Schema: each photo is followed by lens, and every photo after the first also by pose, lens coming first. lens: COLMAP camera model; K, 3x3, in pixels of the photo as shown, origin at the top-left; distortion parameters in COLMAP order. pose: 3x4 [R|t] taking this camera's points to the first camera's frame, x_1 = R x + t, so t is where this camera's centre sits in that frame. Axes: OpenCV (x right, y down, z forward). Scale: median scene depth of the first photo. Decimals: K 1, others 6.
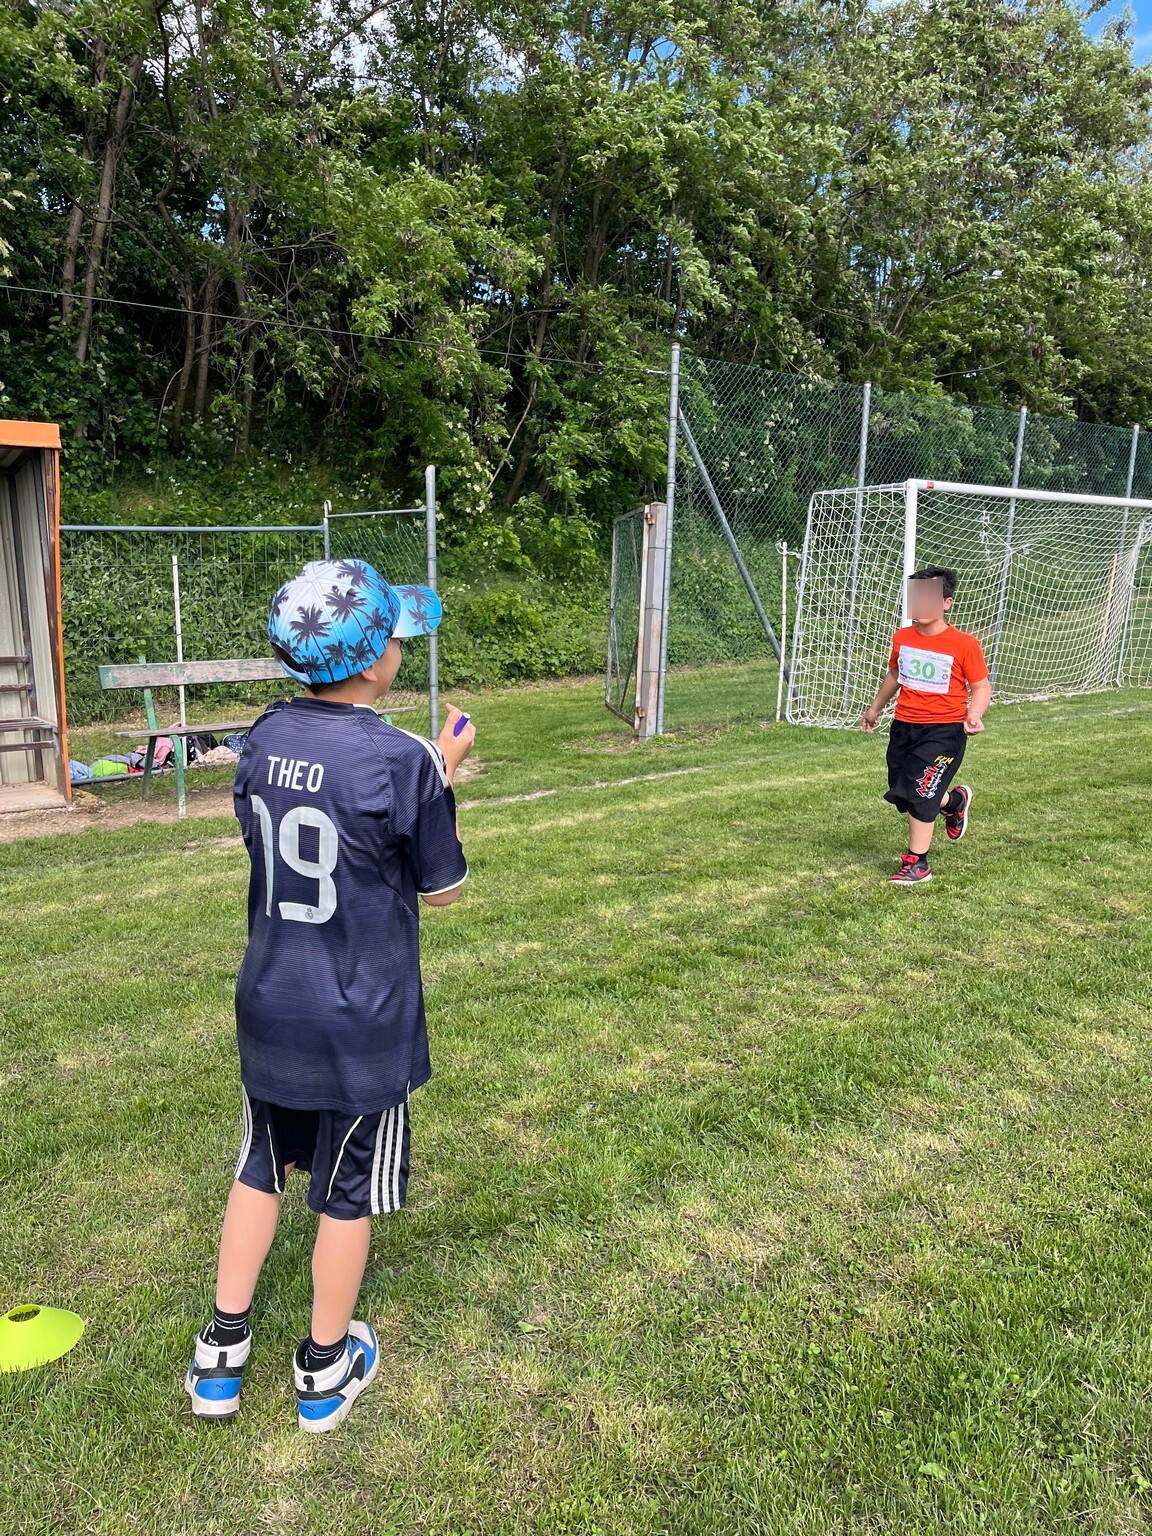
lens RADIAL K [[1161.9, 0, 571.4], [0, 1161.9, 775.1], [0, 0, 1]] dist [0.067146, -0.091486]
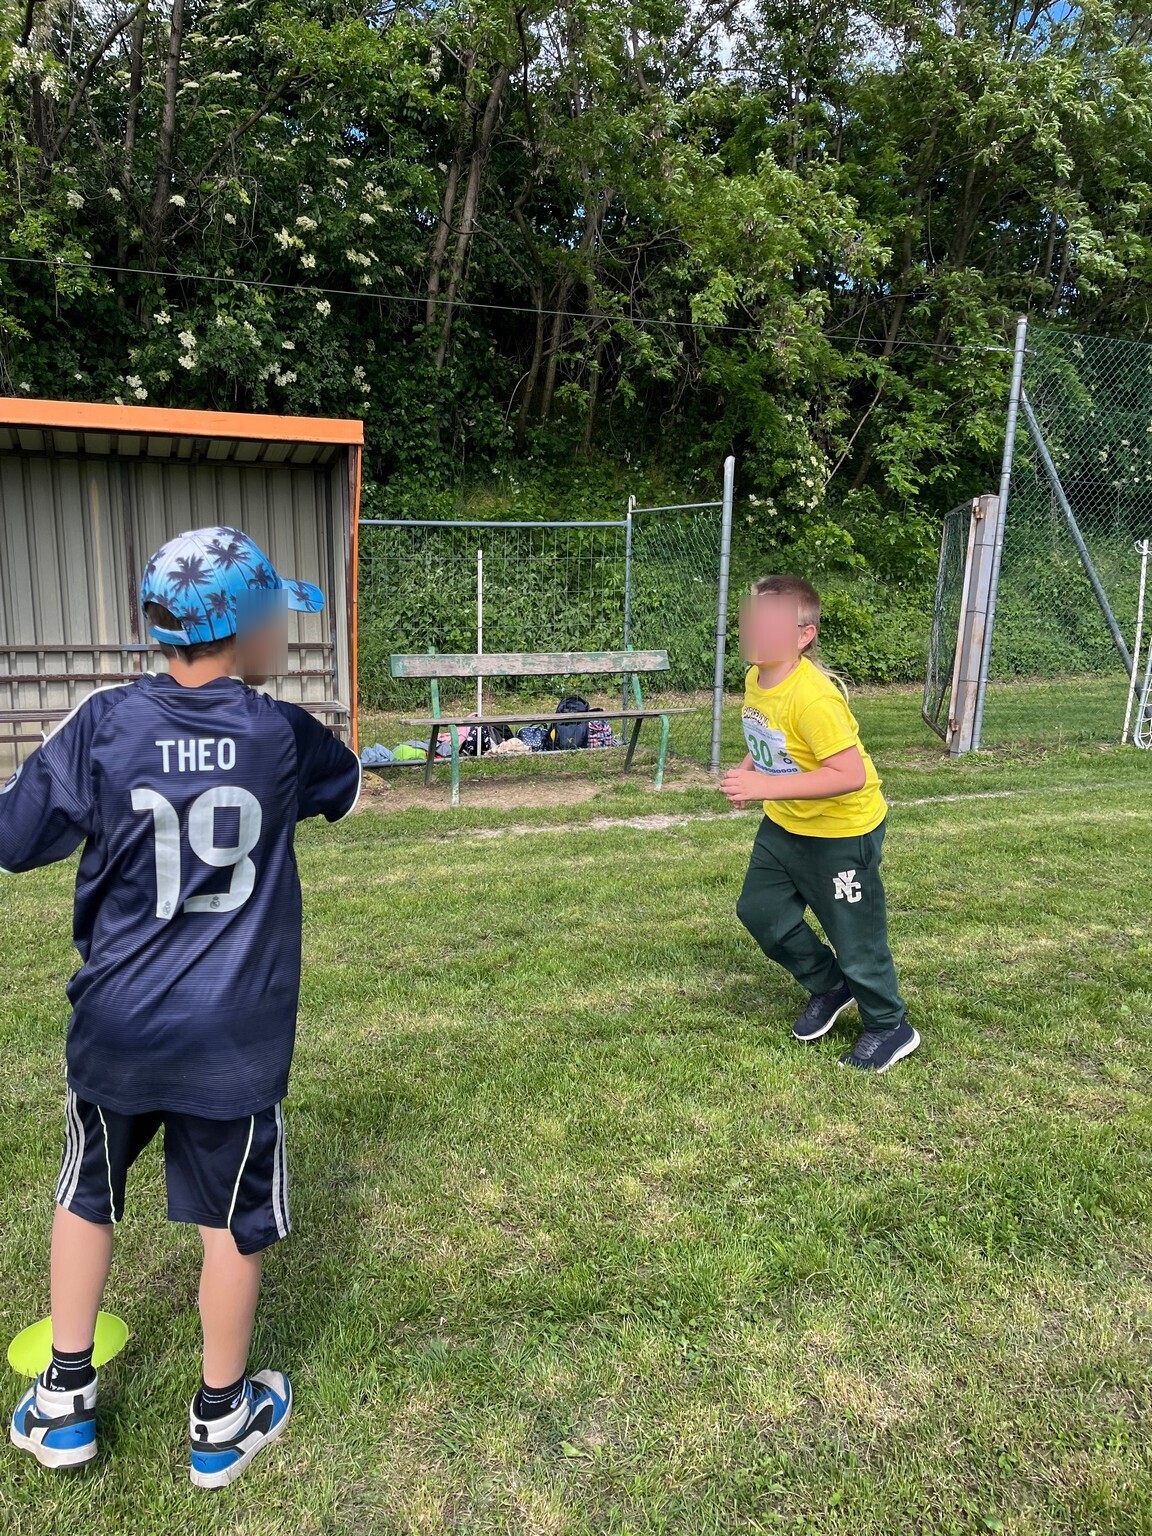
lens RADIAL K [[1158.7, 0, 572.7], [0, 1158.7, 776.8], [0, 0, 1]] dist [0.069969, -0.085192]
pose [[0.955880, 0.065995, -0.286248, 0.036182], [-0.065492, 0.997789, 0.011342, -0.004767], [0.286364, 0.007906, 0.958088, 0.038801]]
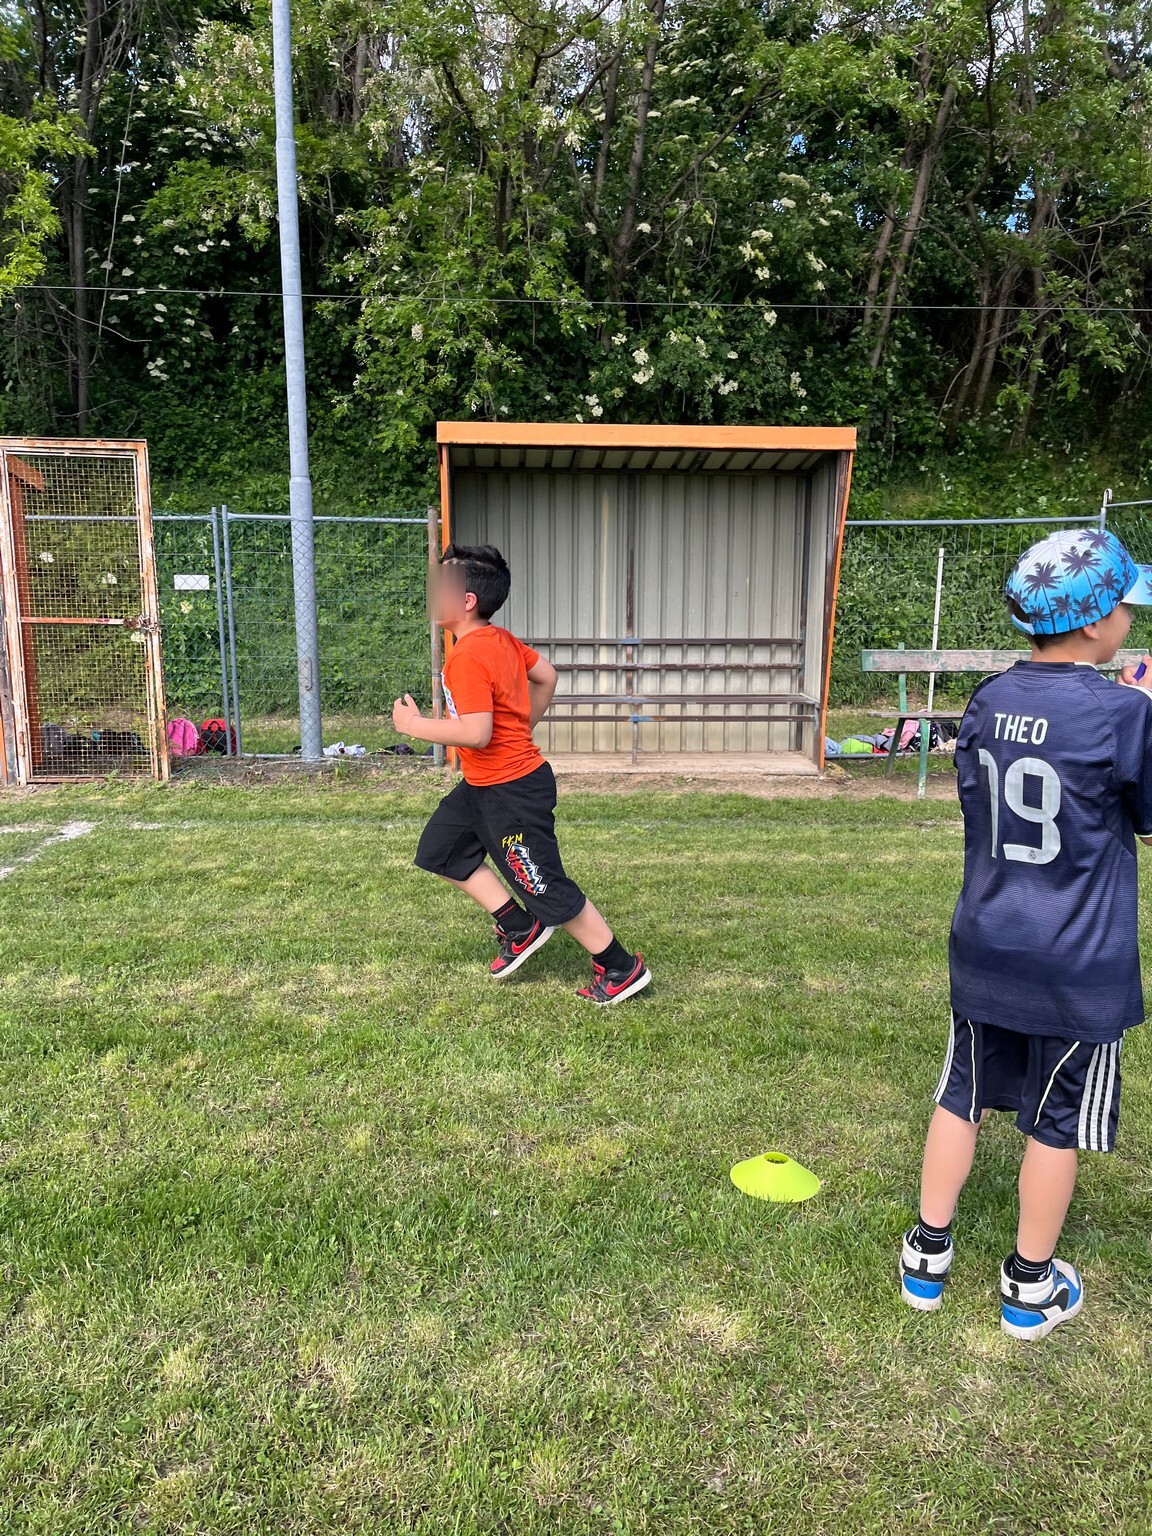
lens RADIAL K [[1164.3, 0, 572.8], [0, 1164.3, 778.6], [0, 0, 1]] dist [0.072437, -0.095775]
pose [[0.818515, 0.111284, -0.563604, 0.001209], [-0.108370, 0.993355, 0.038755, 0.008219], [0.564172, 0.029357, 0.825135, -0.028136]]
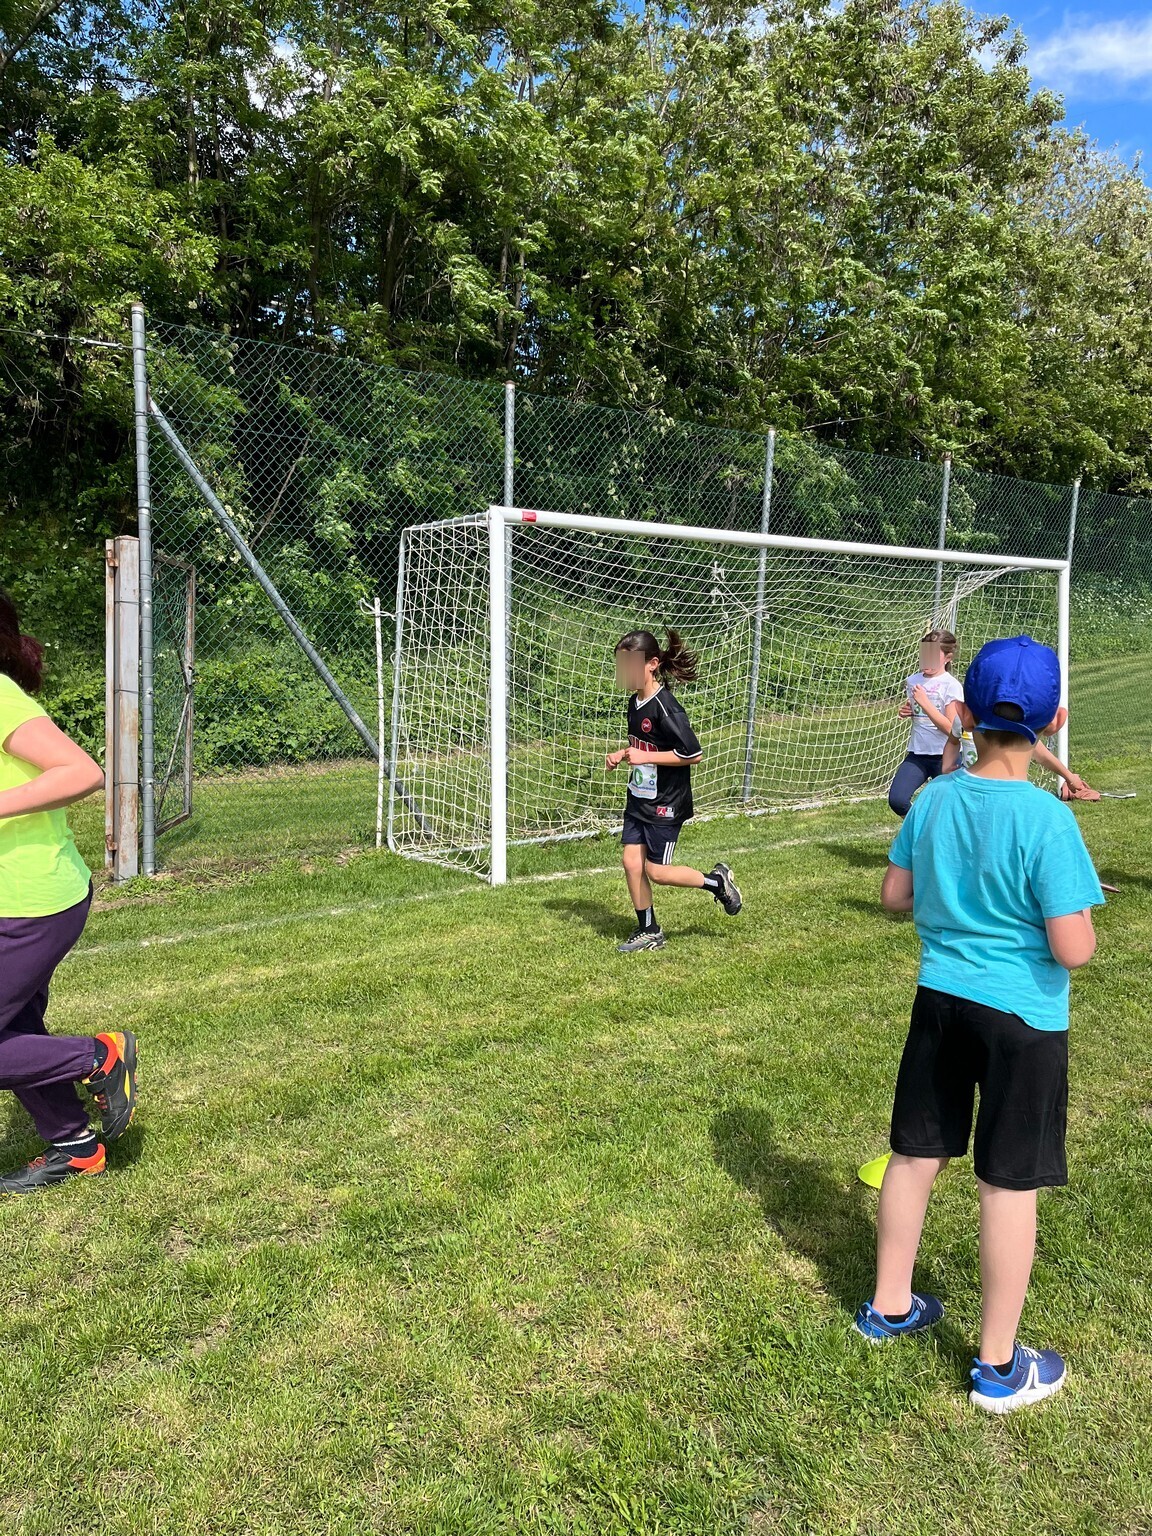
lens RADIAL K [[1149.7, 0, 576.7], [0, 1149.7, 751.0], [0, 0, 1]] dist [0.033224, 0.001795]
pose [[0.999982, 0.006018, -0.000607, 0.305814], [-0.006046, 0.997363, -0.072317, -0.056184], [0.000170, 0.072319, 0.997382, 0.307219]]
